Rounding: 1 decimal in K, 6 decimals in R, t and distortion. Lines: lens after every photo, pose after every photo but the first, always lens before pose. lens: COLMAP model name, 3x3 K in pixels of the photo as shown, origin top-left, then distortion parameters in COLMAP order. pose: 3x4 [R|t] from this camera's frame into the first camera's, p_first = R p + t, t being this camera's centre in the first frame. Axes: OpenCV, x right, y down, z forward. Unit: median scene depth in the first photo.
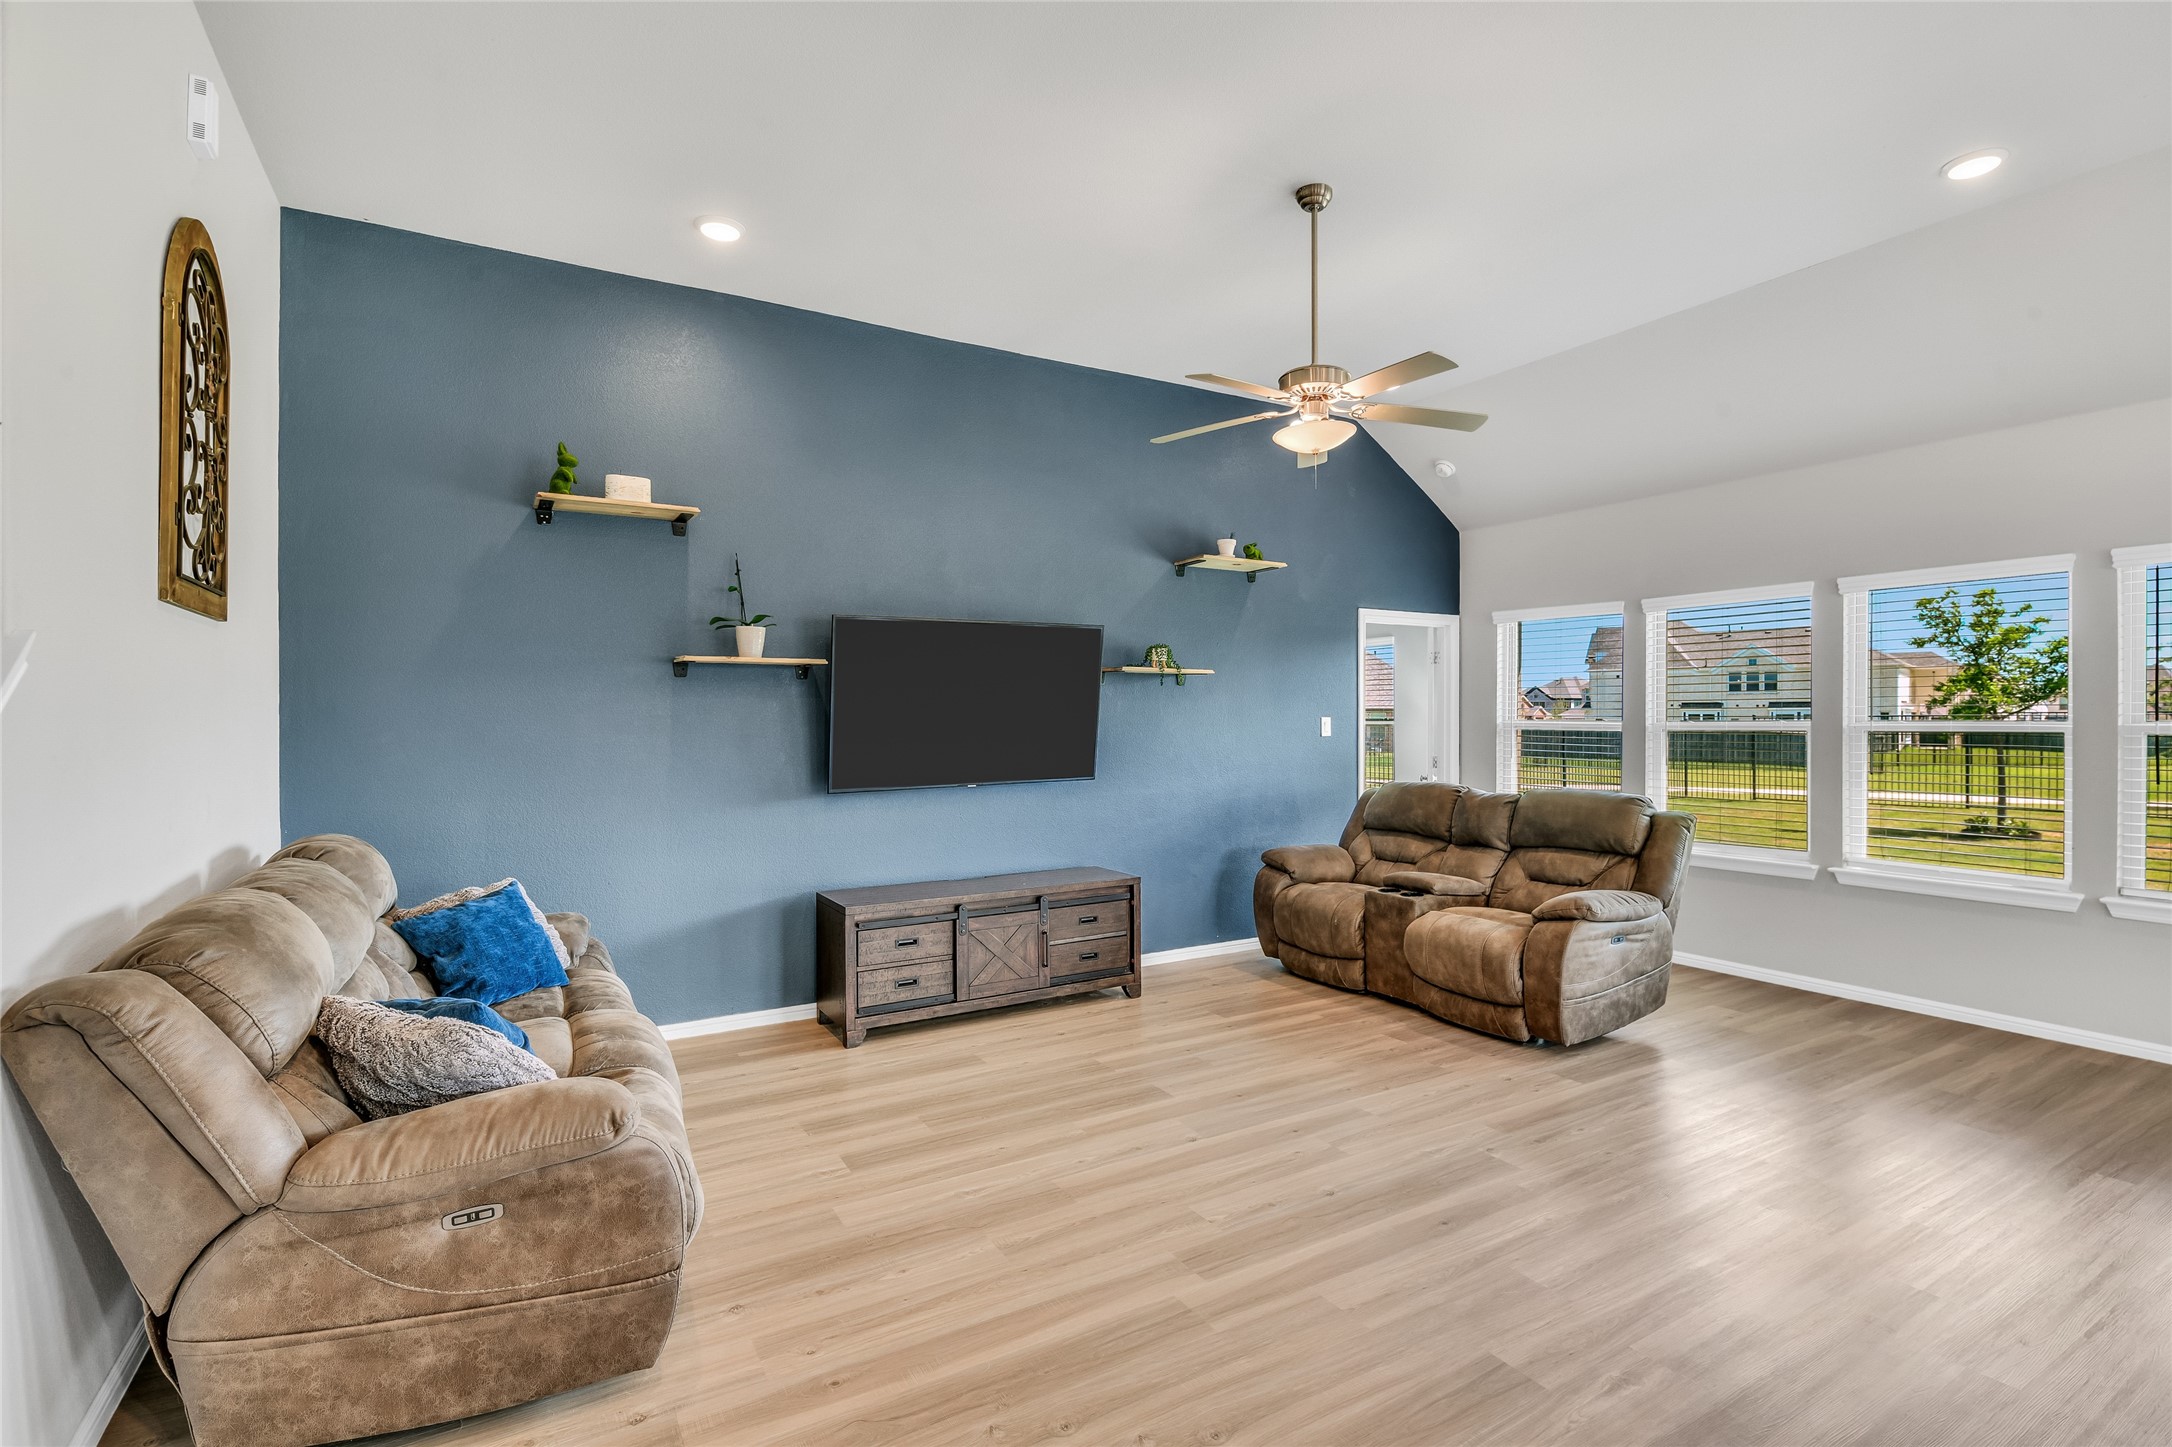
lens RADIAL K [[1008.3, 0, 1100.2], [0, 1008.3, 718.6], [0, 0, 1]] dist [-0.000620, -0.008391]
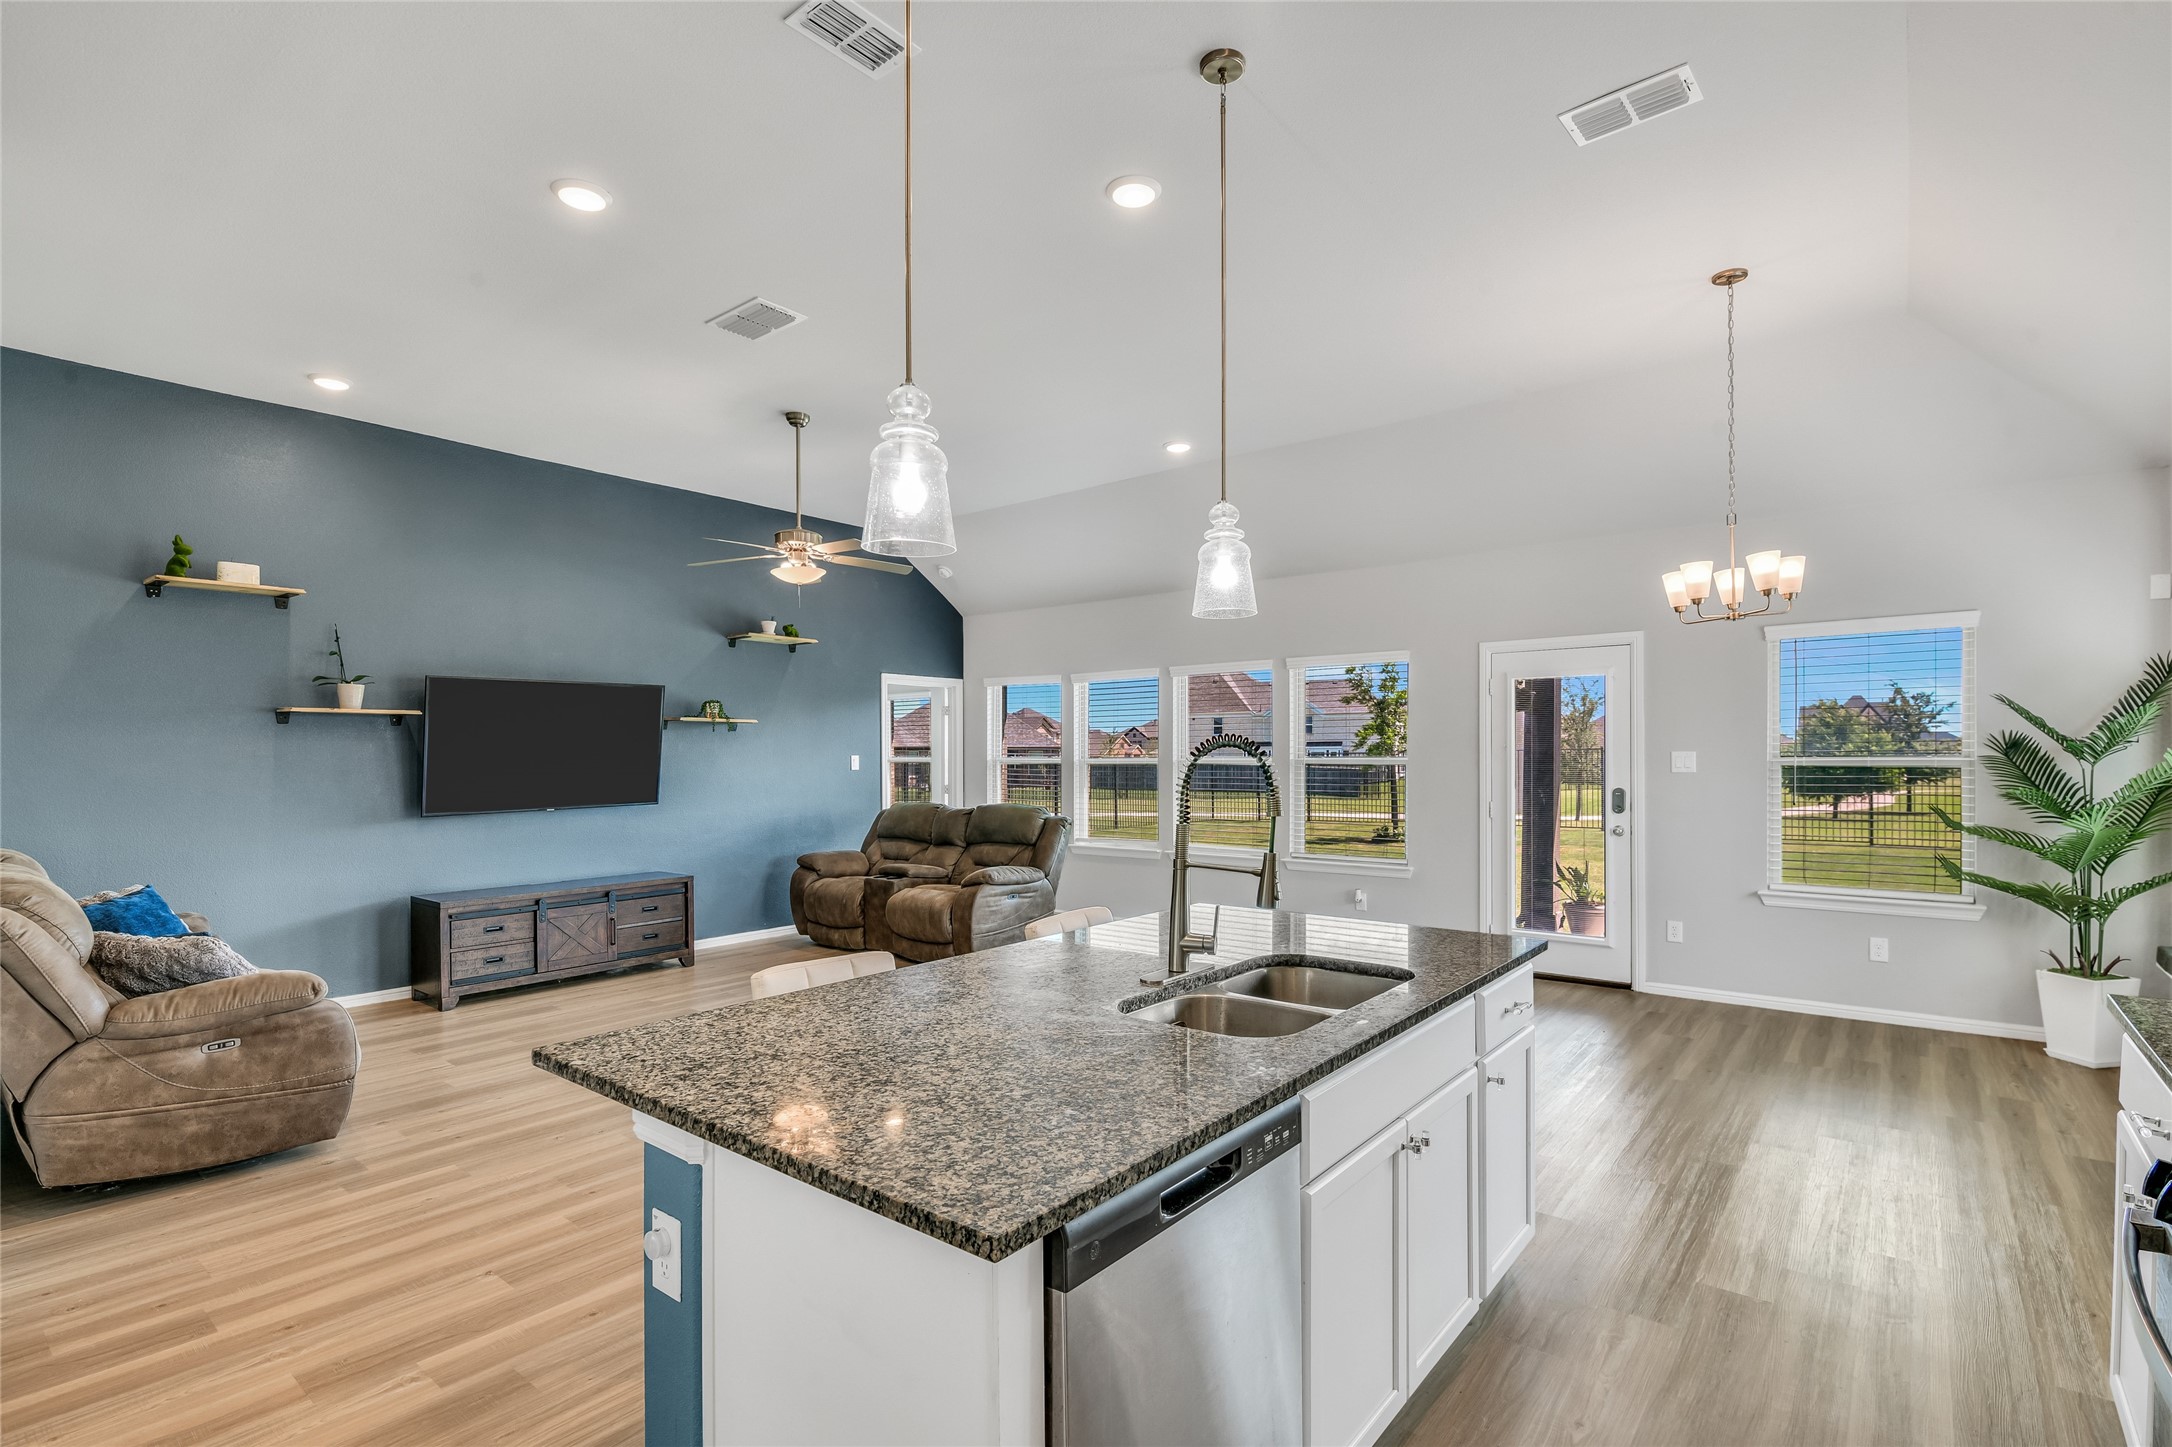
lens RADIAL K [[1008.3, 0, 1100.4], [0, 1008.3, 757.1], [0, 0, 1]] dist [-0.000620, -0.008391]
pose [[0.933556, -0.002458, 0.358423, 0.073067], [0.002462, 0.999997, 0.000444, 0.000923], [-0.358423, 0.000468, 0.933559, -0.489873]]
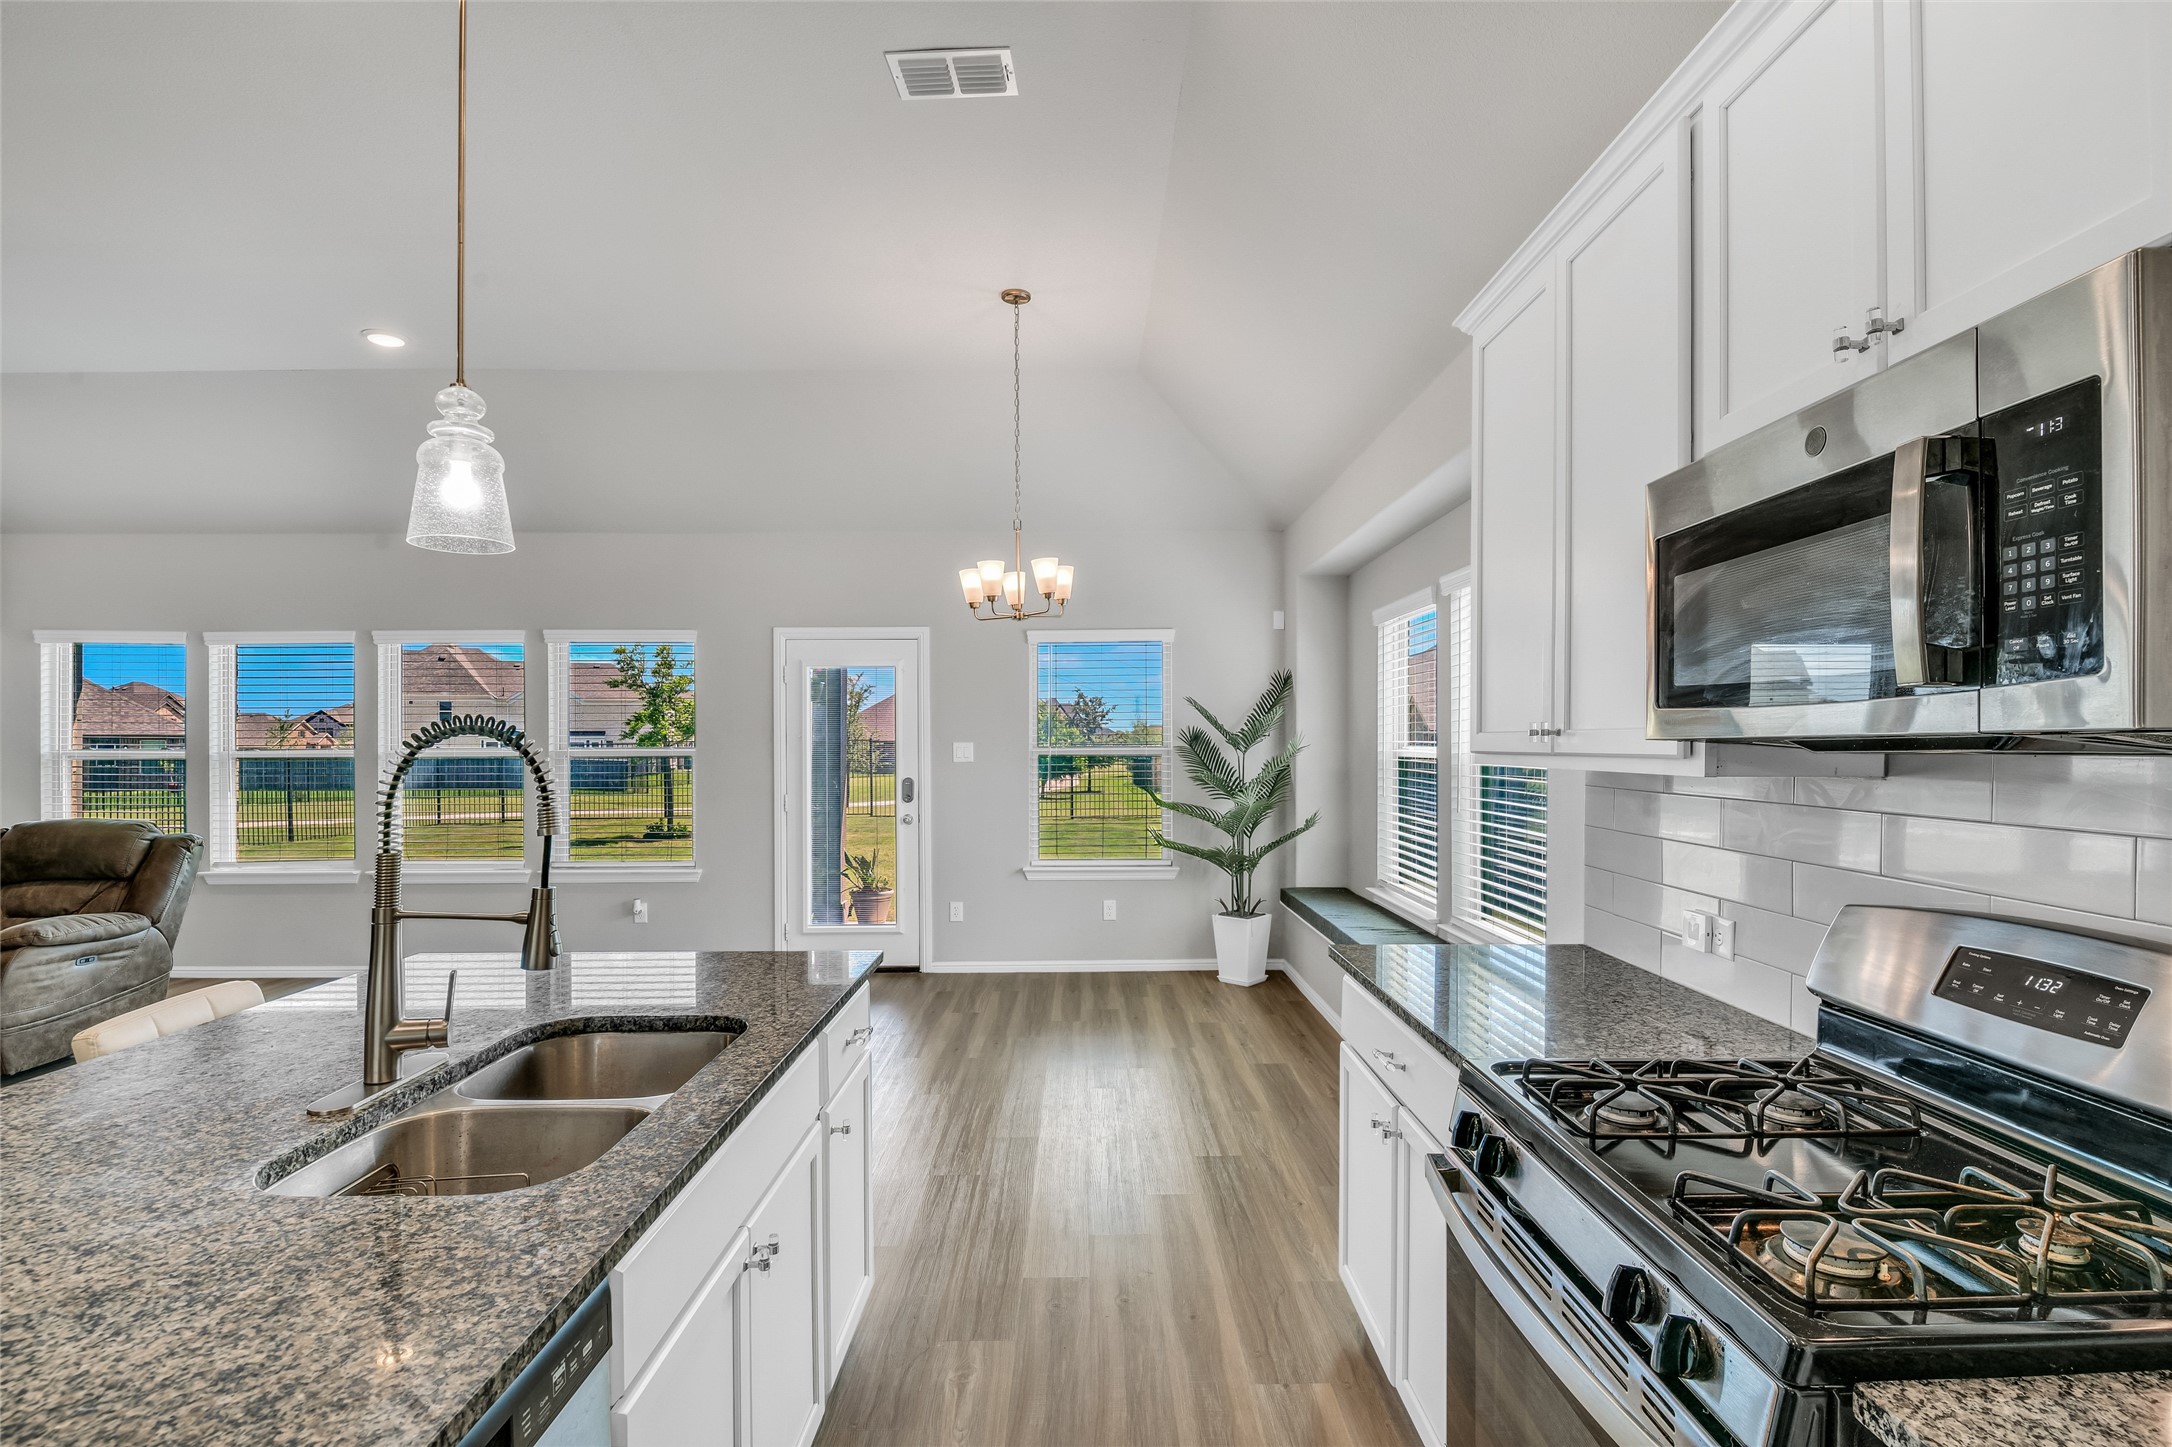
lens RADIAL K [[1008.3, 0, 1101.5], [0, 1008.3, 749.7], [0, 0, 1]] dist [-0.000620, -0.008391]
pose [[0.488678, -0.005621, 0.872446, 0.121434], [0.003231, 0.999984, 0.004633, 0.000568], [-0.872458, 0.000555, 0.488688, -0.393396]]
